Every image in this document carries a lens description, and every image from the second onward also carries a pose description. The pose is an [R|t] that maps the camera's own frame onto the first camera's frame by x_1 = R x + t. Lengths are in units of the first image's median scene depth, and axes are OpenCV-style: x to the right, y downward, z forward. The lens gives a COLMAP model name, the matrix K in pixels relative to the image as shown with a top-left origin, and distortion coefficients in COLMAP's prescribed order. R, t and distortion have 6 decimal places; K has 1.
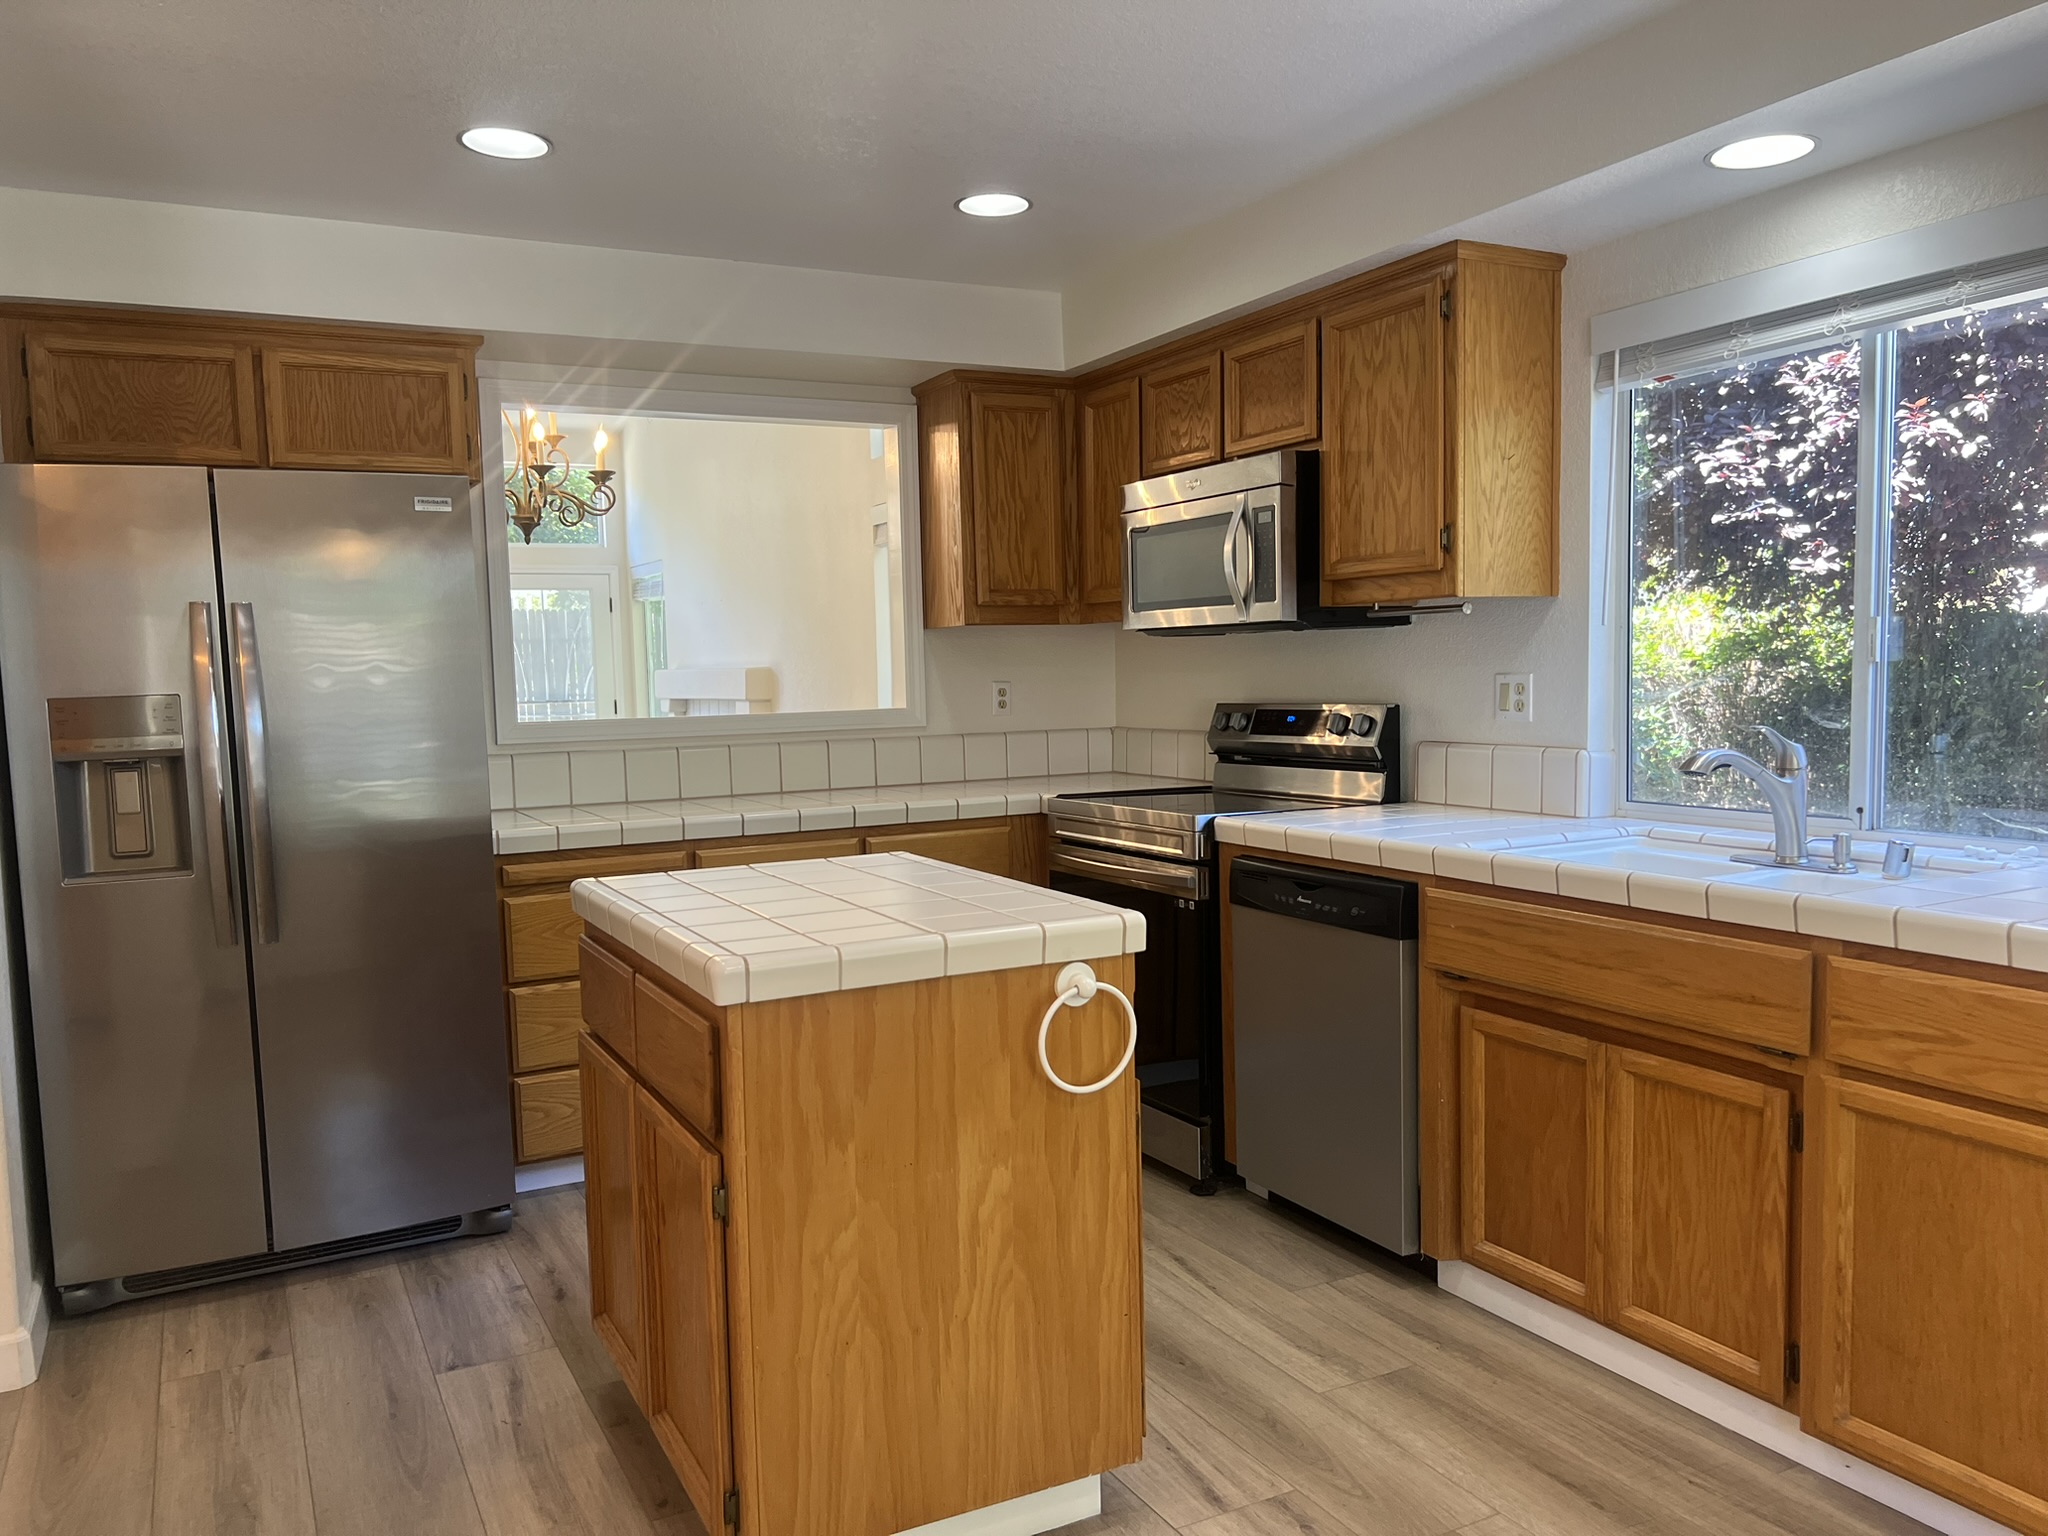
lens RADIAL K [[1537.8, 0, 1024.7], [0, 1537.8, 770.1], [0, 0, 1]] dist [0.001413, -0.001896]
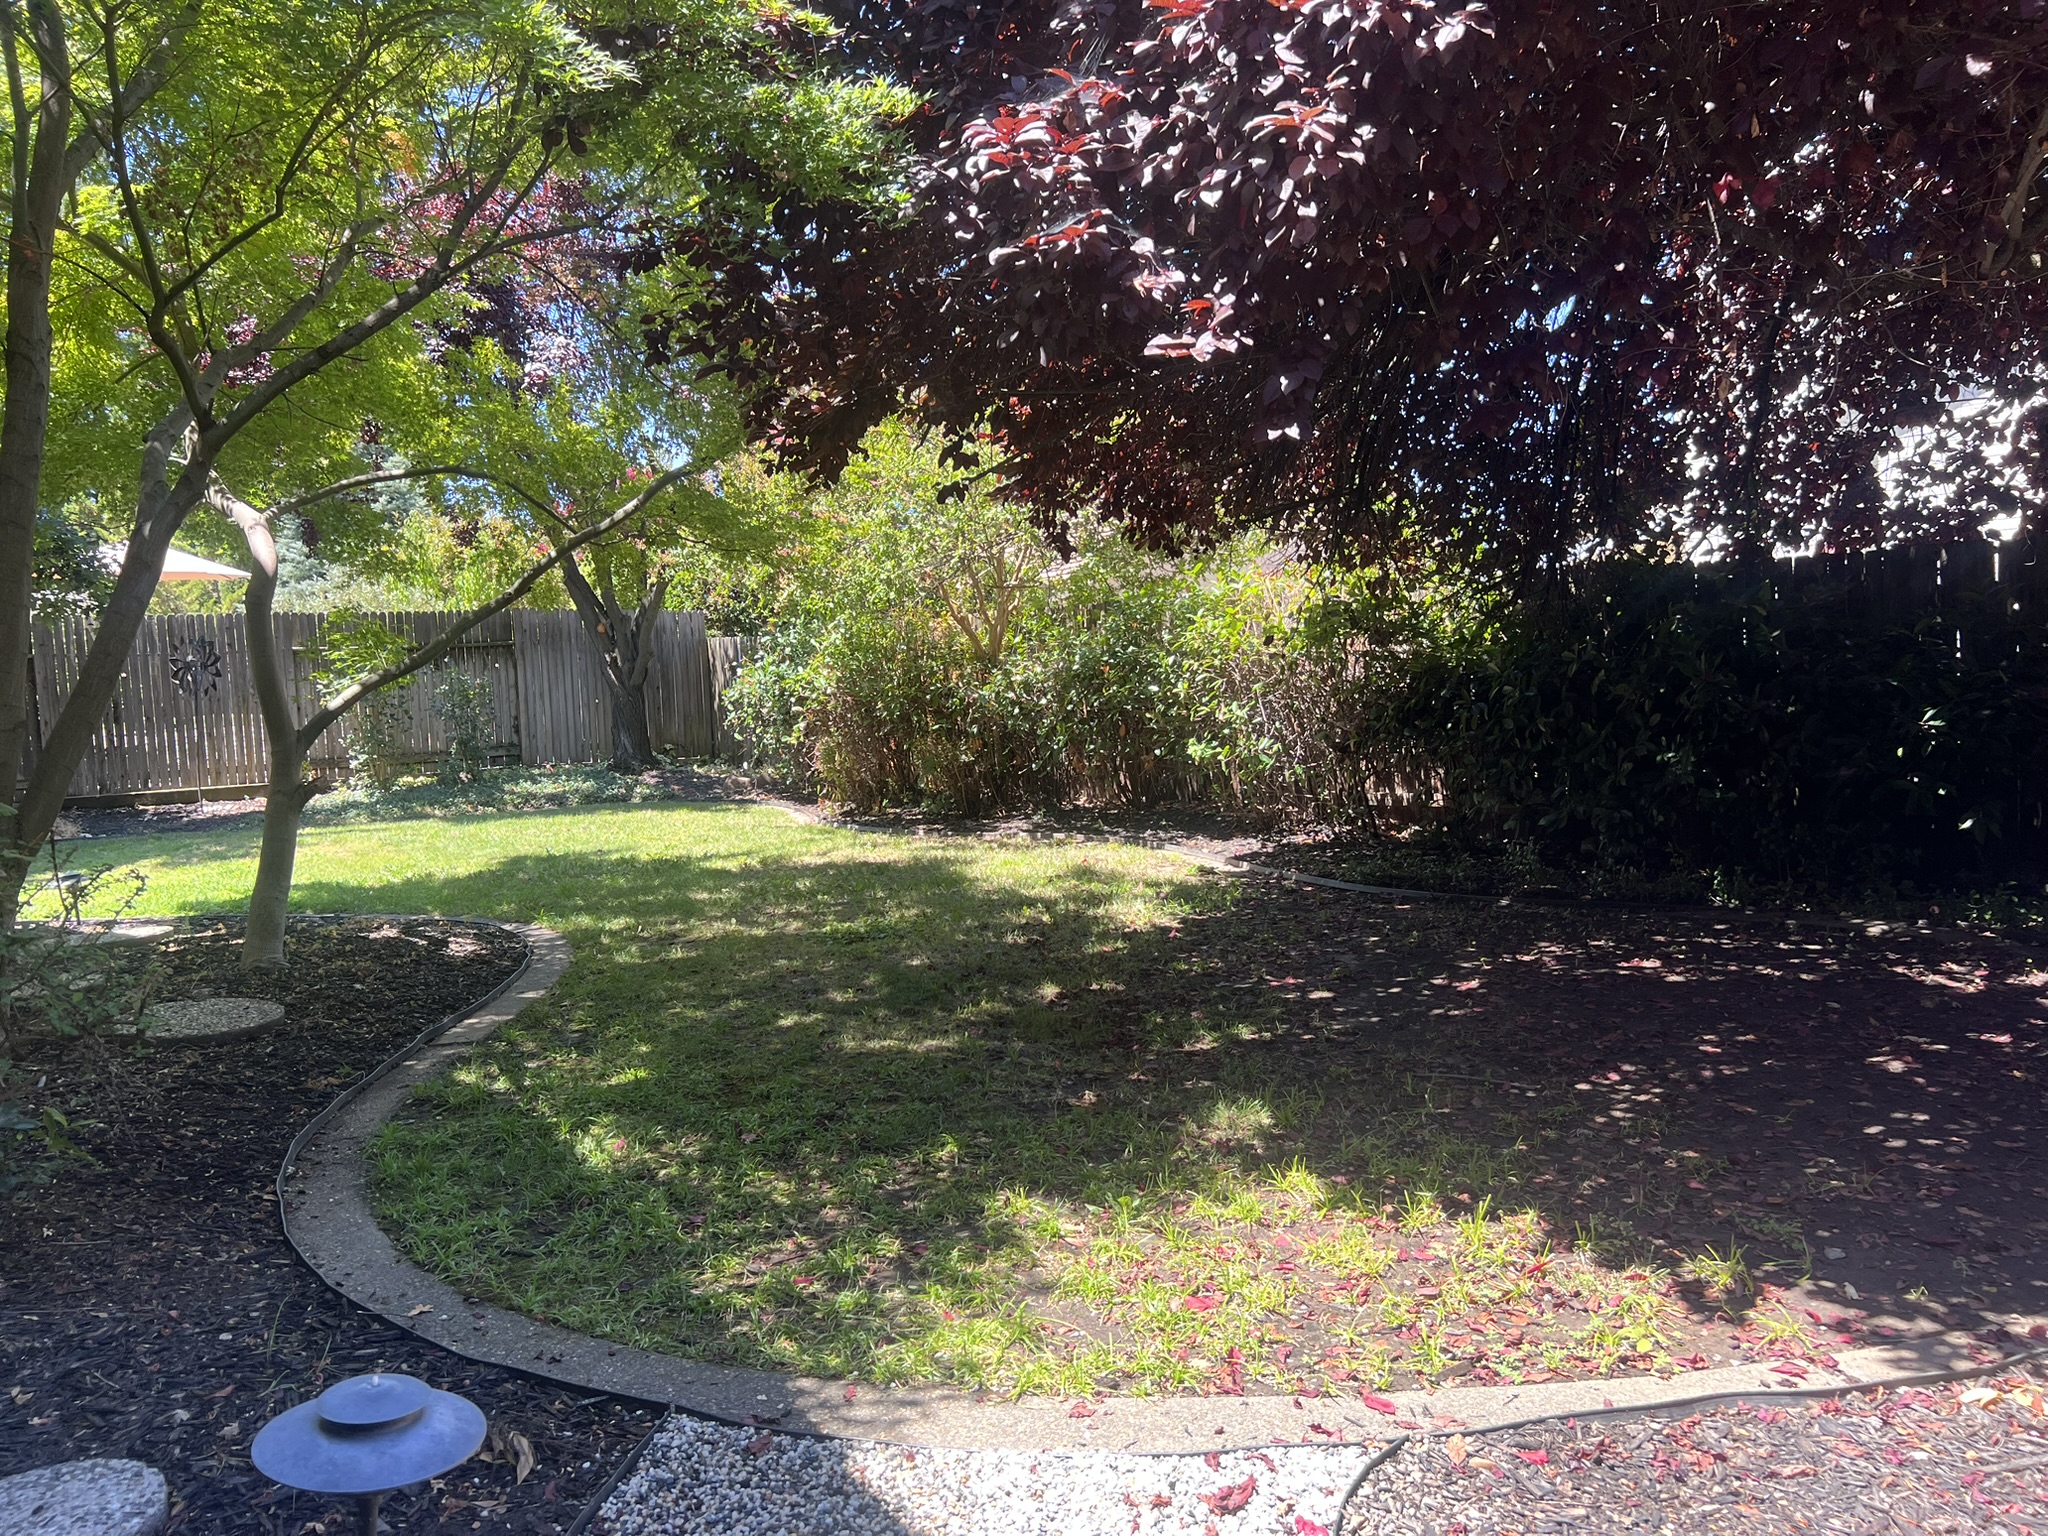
lens RADIAL K [[1537.8, 0, 1024.1], [0, 1537.8, 772.8], [0, 0, 1]] dist [0.001413, -0.001896]
pose [[0.988926, -0.033454, 0.144587, 0.380302], [0.036515, 0.999161, -0.018568, 0.005856], [-0.143845, 0.023642, 0.989318, 0.527966]]
